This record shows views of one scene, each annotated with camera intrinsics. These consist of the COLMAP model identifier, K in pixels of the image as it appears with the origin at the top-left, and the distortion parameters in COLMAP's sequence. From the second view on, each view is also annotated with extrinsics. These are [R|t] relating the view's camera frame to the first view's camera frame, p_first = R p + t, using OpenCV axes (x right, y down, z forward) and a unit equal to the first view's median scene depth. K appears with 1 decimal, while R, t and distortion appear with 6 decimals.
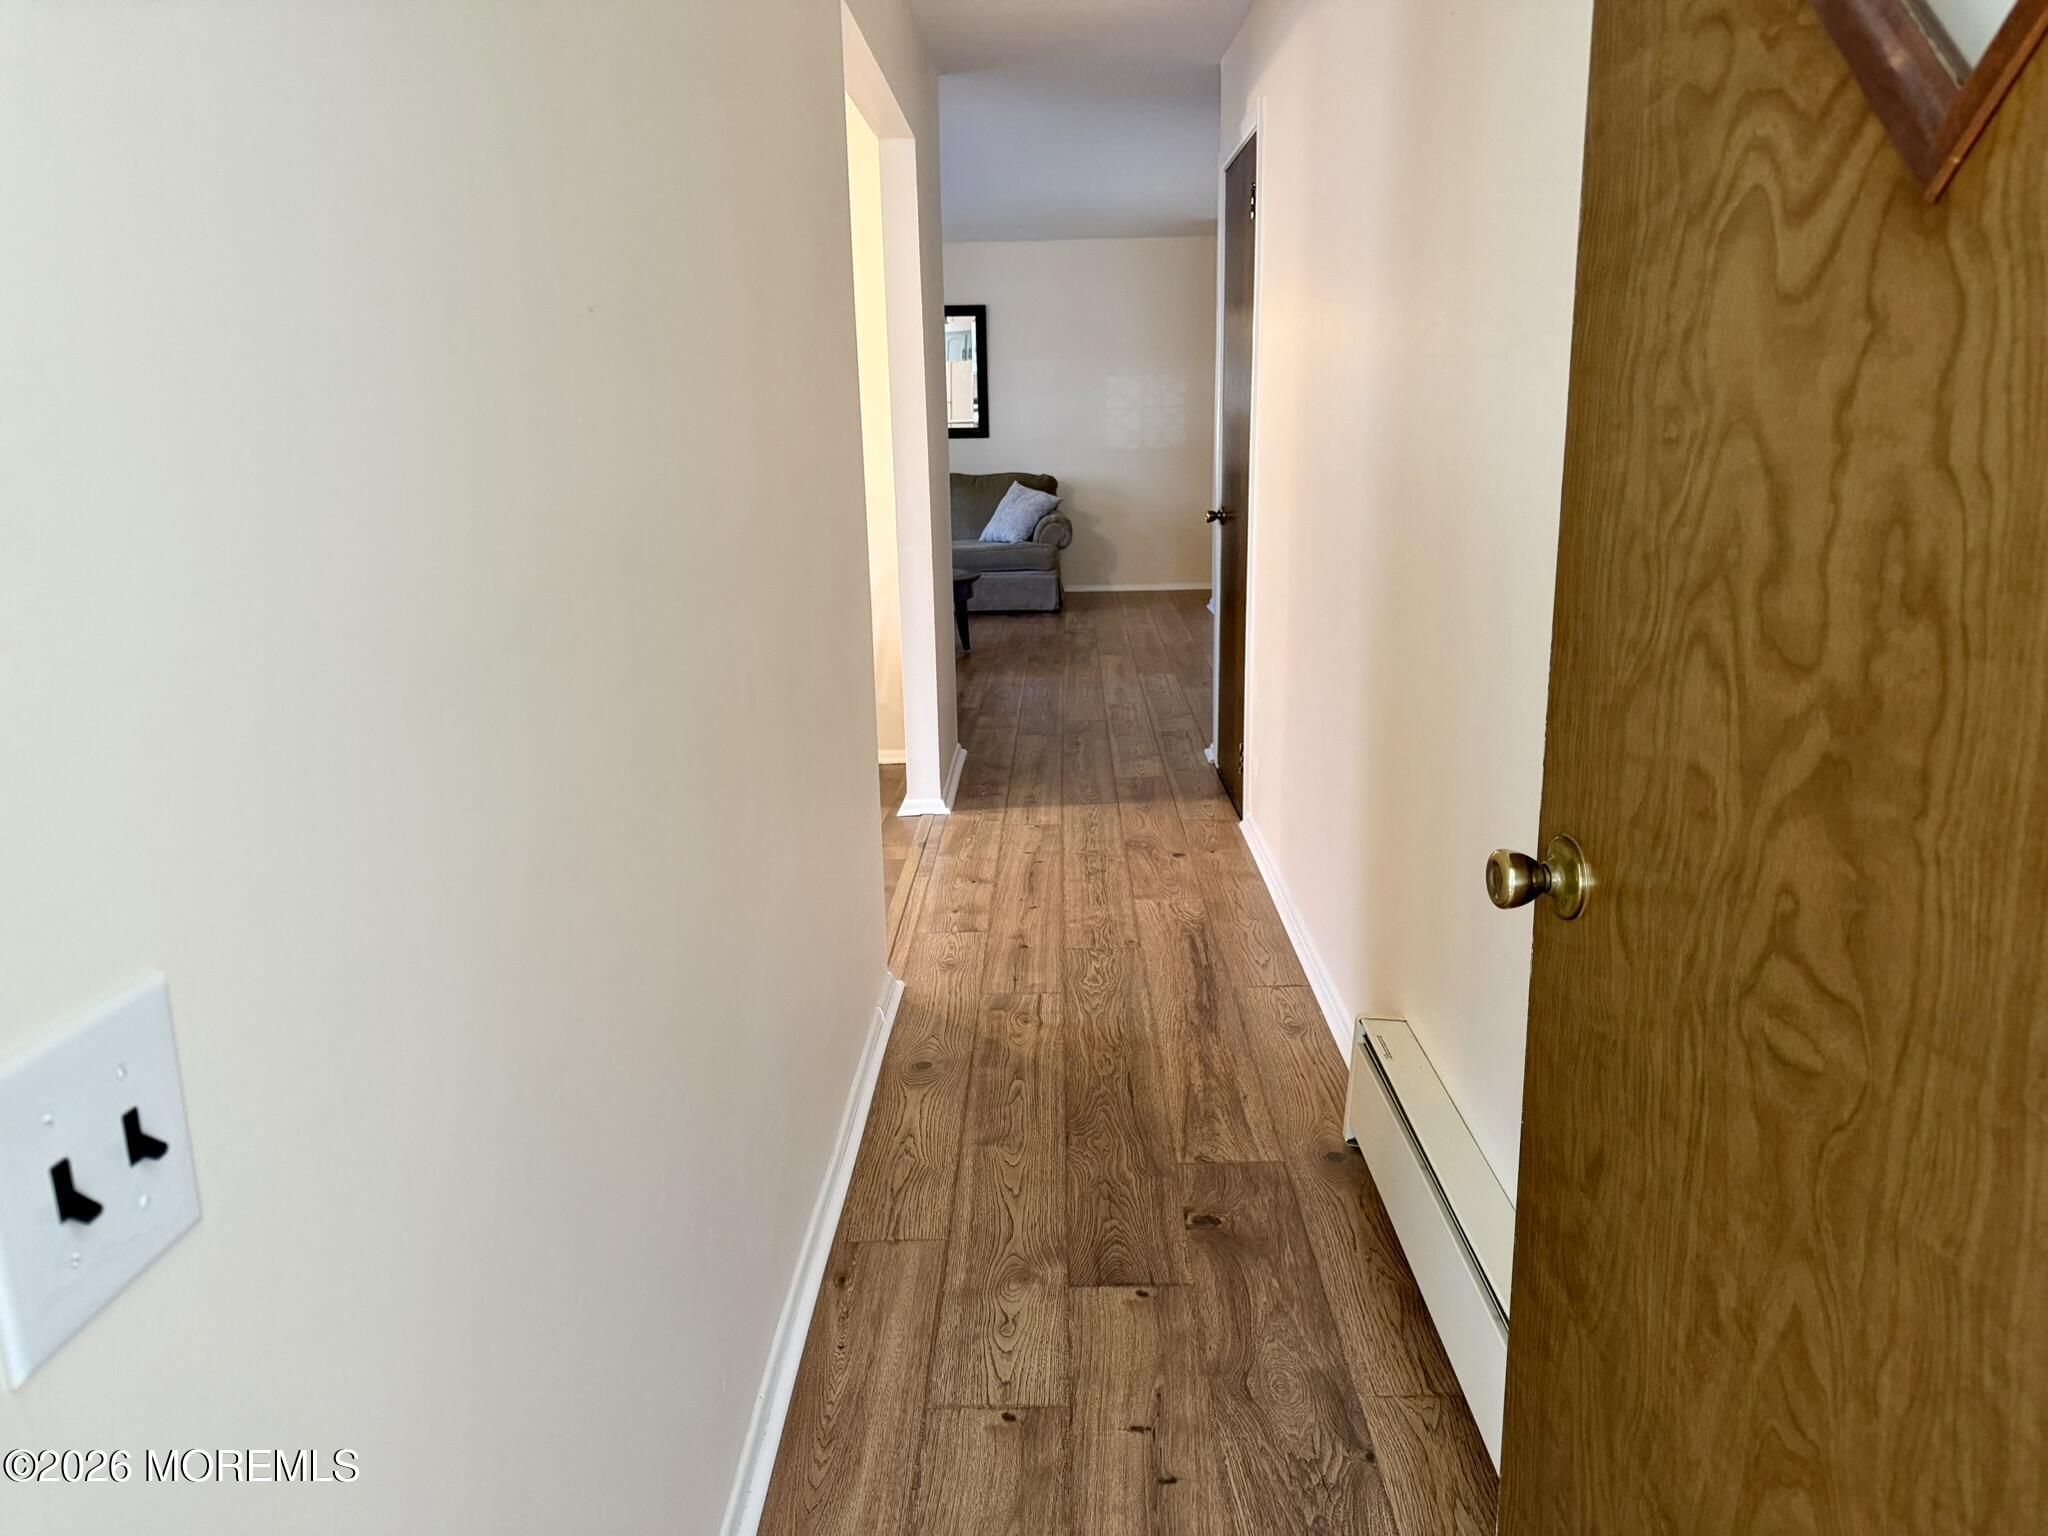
lens RADIAL K [[1442.5, 0, 1031.3], [0, 1442.5, 761.9], [0, 0, 1]] dist [0.066145, -0.083716]
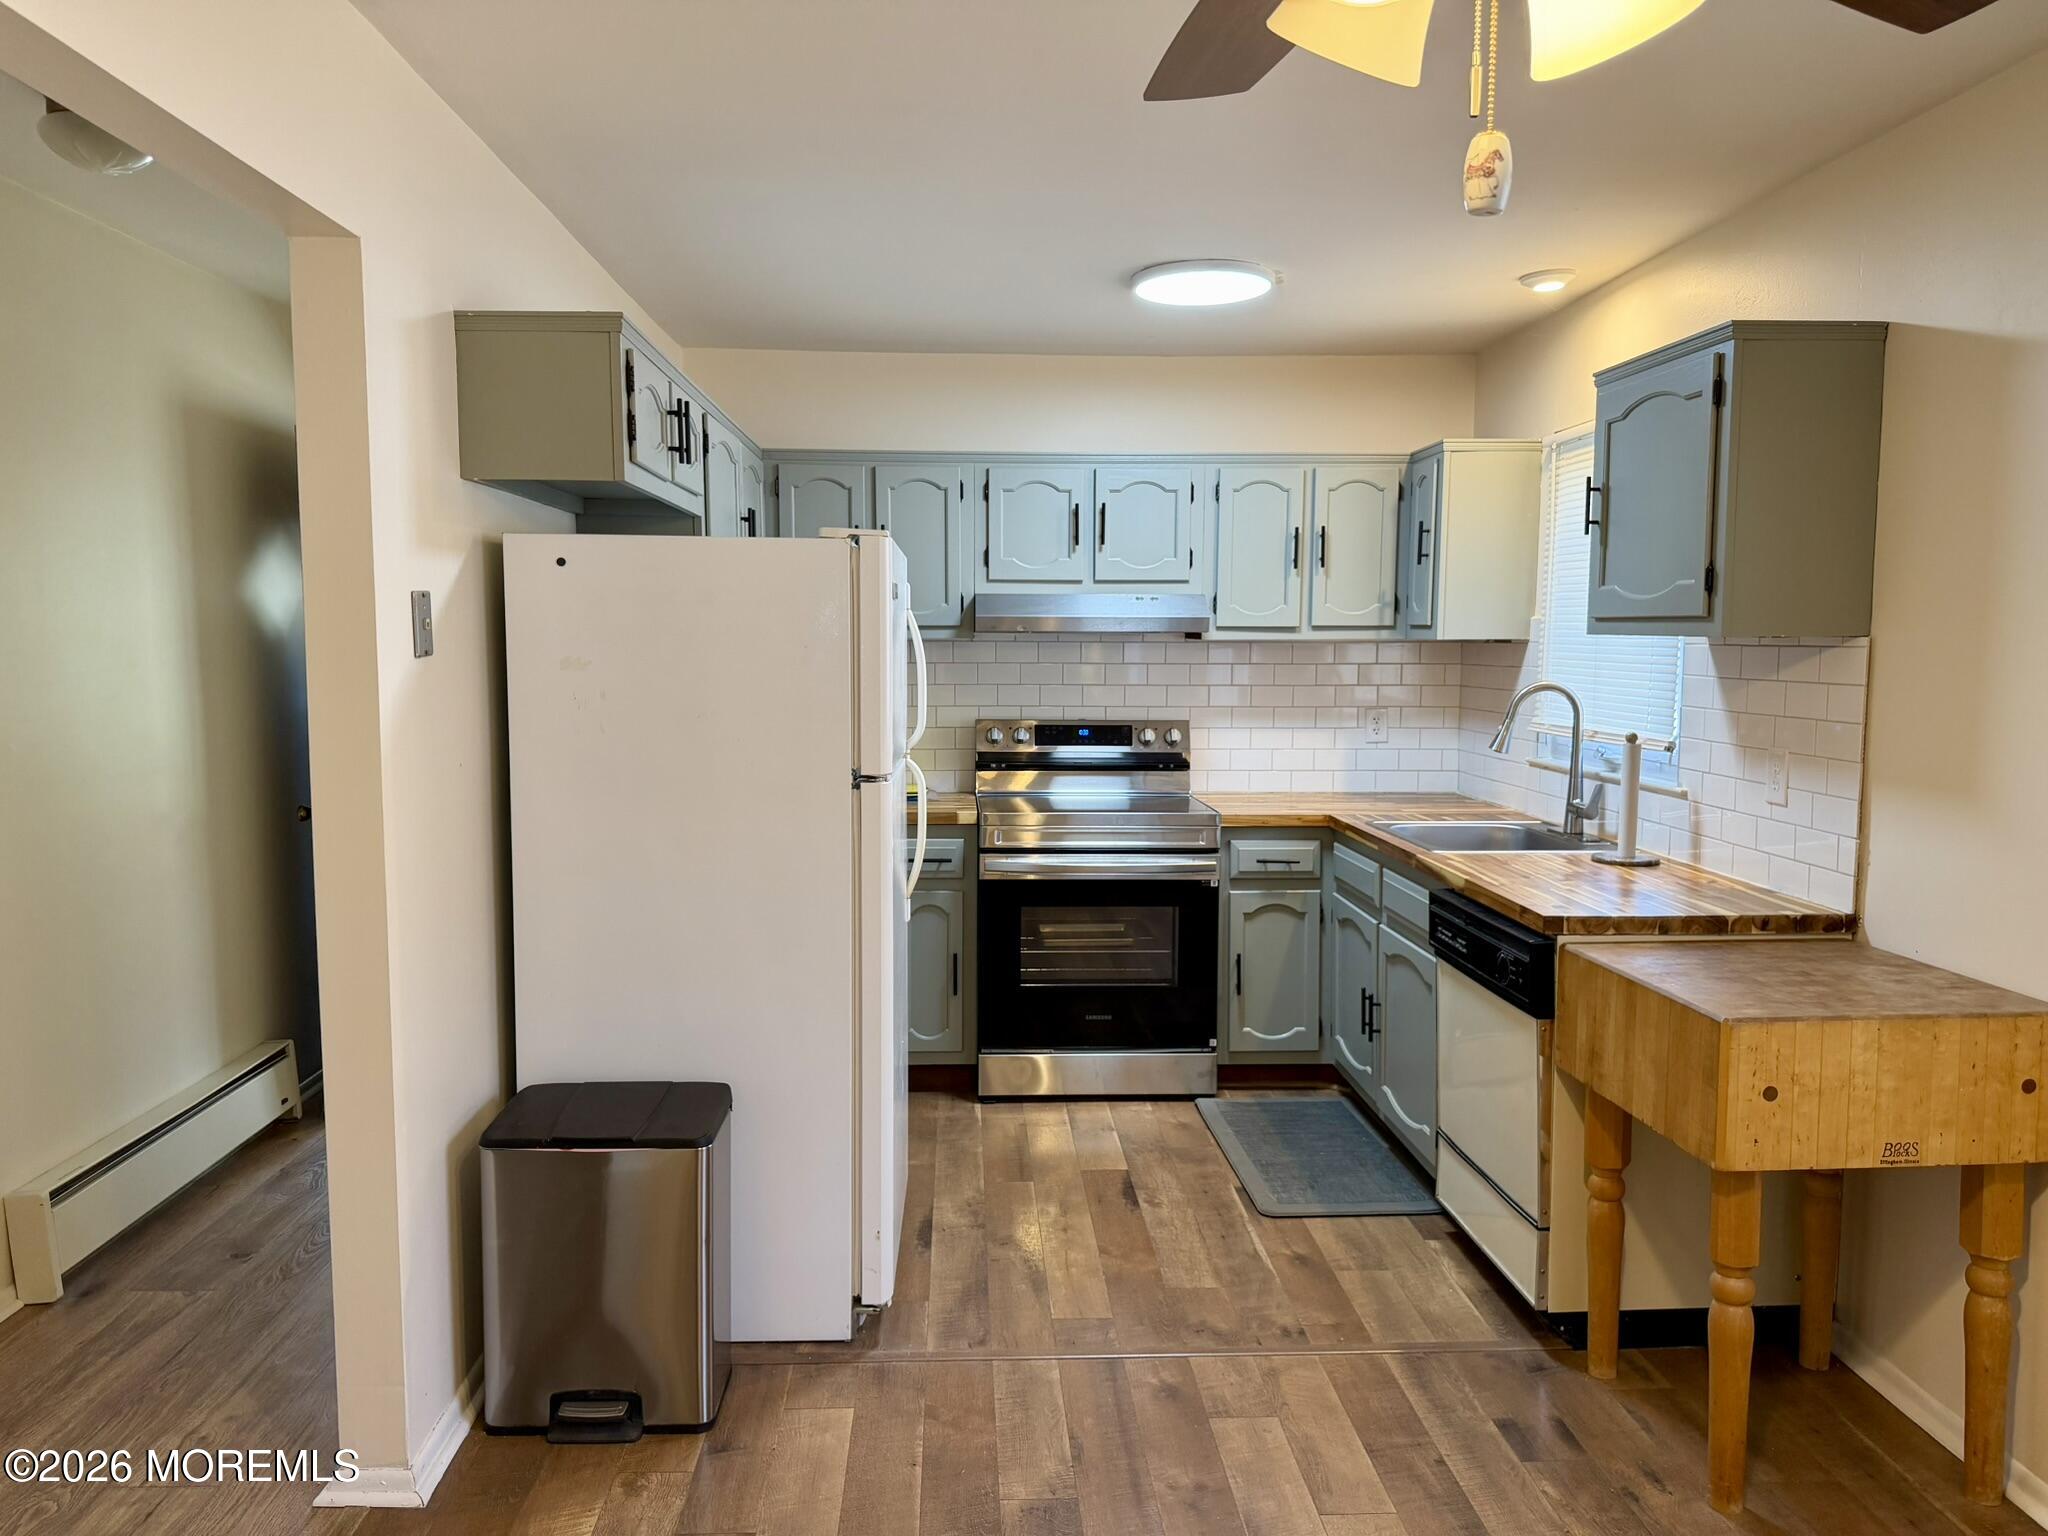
lens RADIAL K [[1442.5, 0, 1012.1], [0, 1442.5, 764.6], [0, 0, 1]] dist [0.066145, -0.083716]
pose [[-0.998434, 0.018041, -0.052959, -0.591943], [-0.000054, 0.946277, 0.323356, -0.629652], [0.055948, 0.322853, -0.944794, 2.327537]]
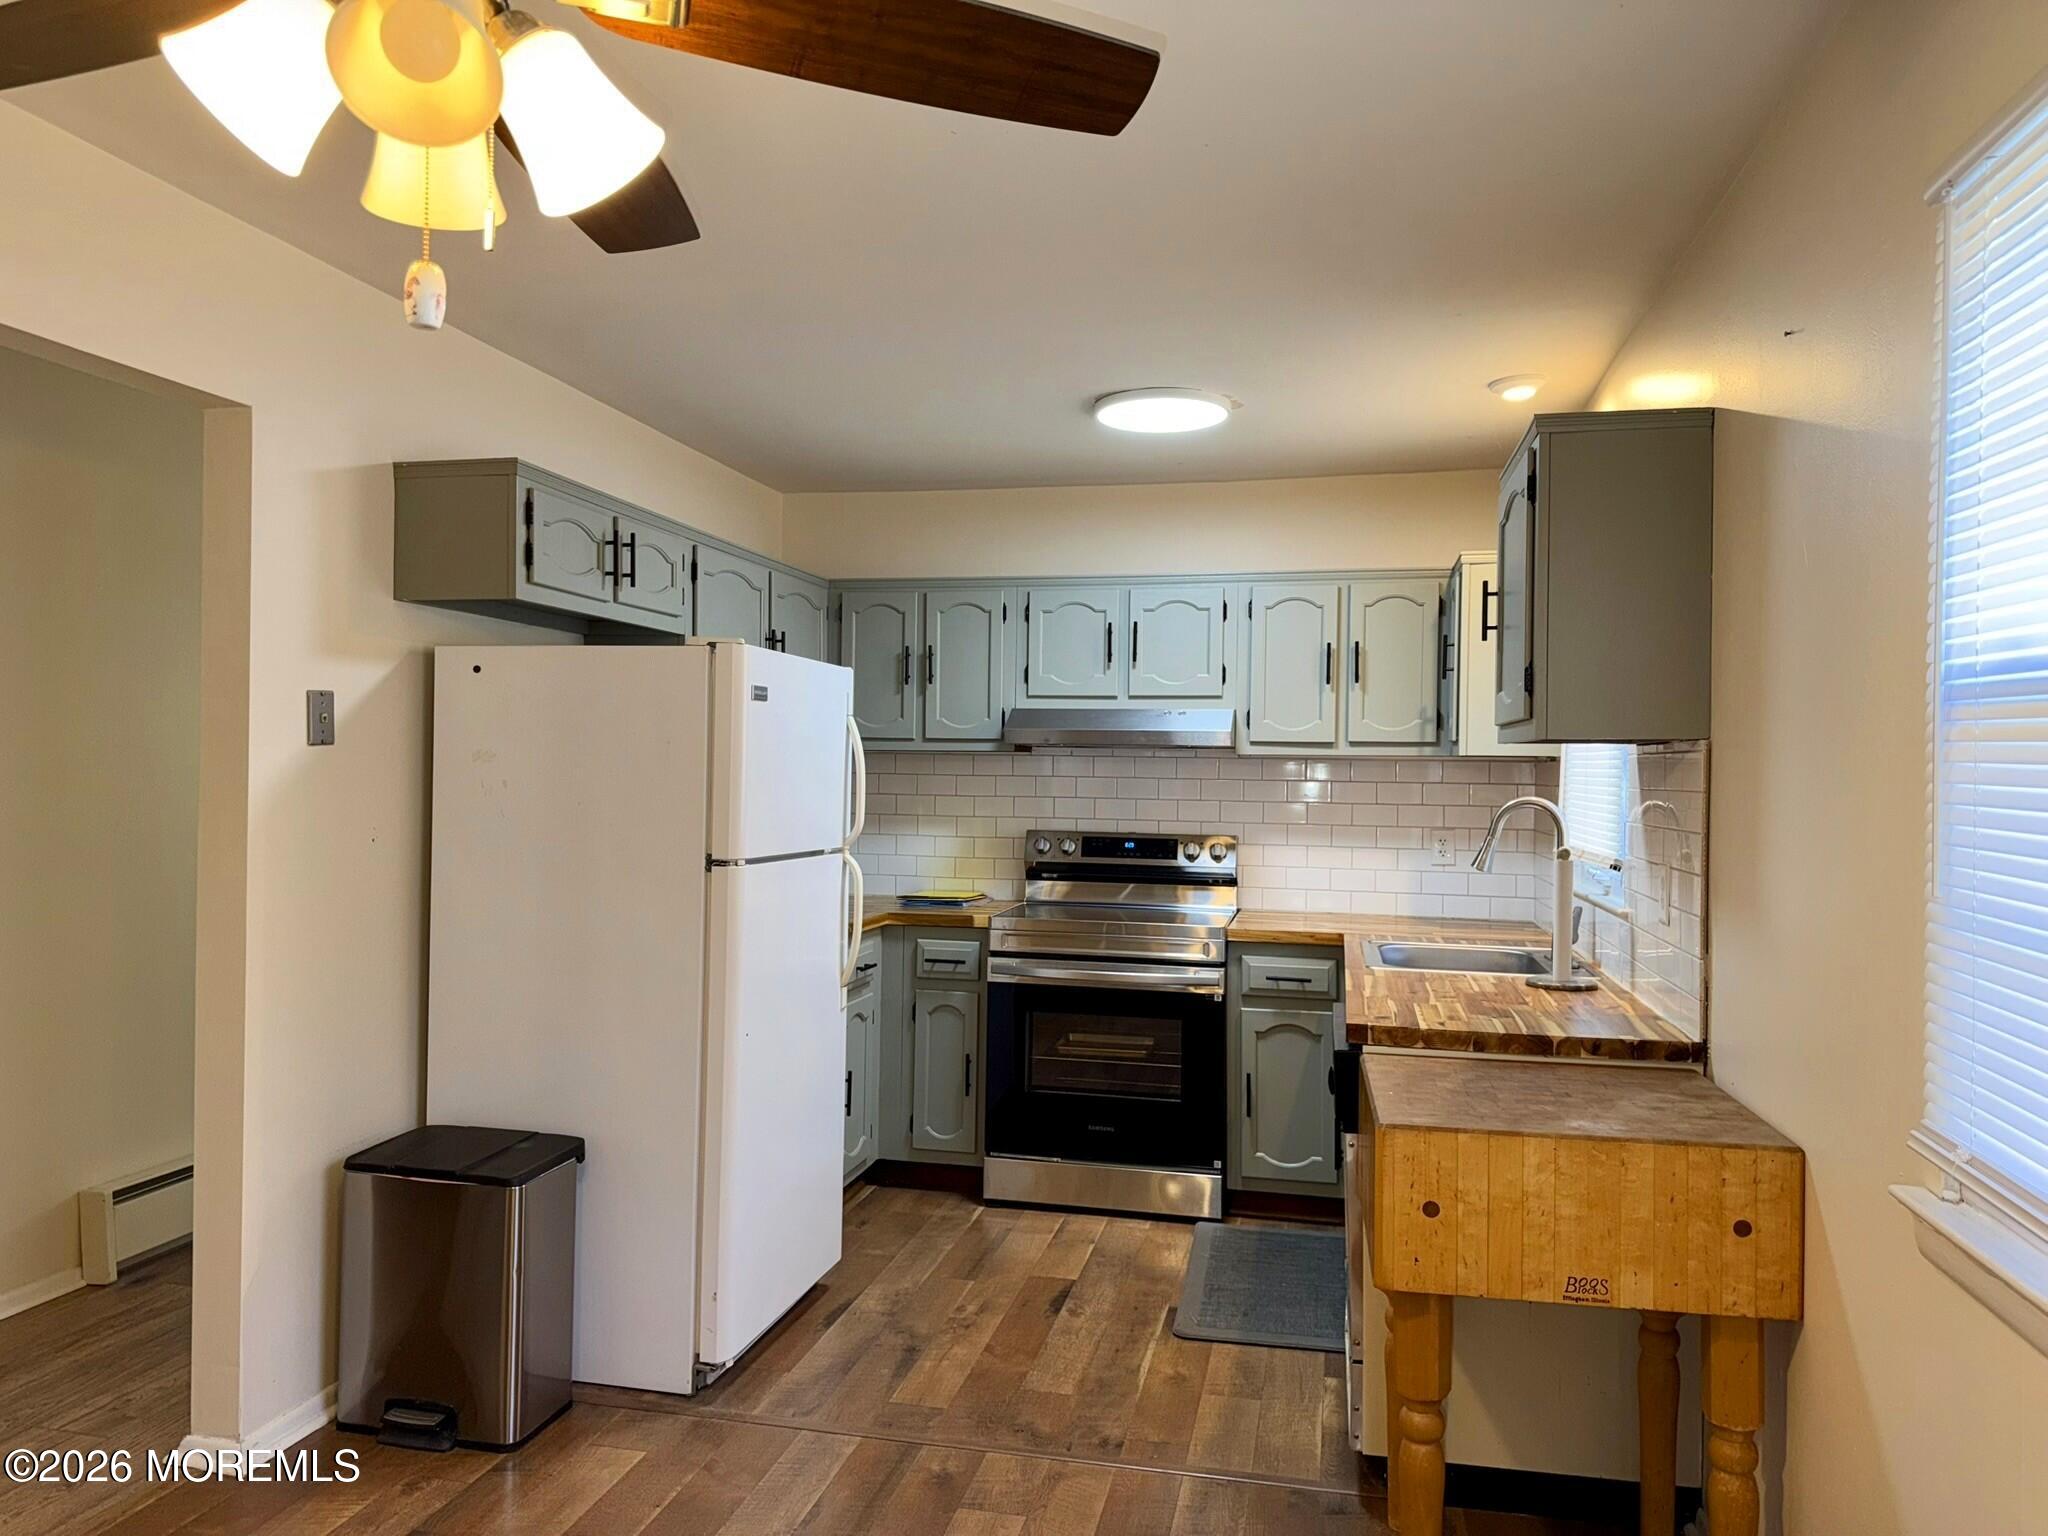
lens RADIAL K [[1442.5, 0, 1005.6], [0, 1442.5, 767.4], [0, 0, 1]] dist [0.066145, -0.083716]
pose [[-0.977802, 0.002663, 0.209515, -1.103078], [0.051230, 0.972611, 0.226724, -0.597453], [-0.203173, 0.232425, -0.951157, 2.371808]]
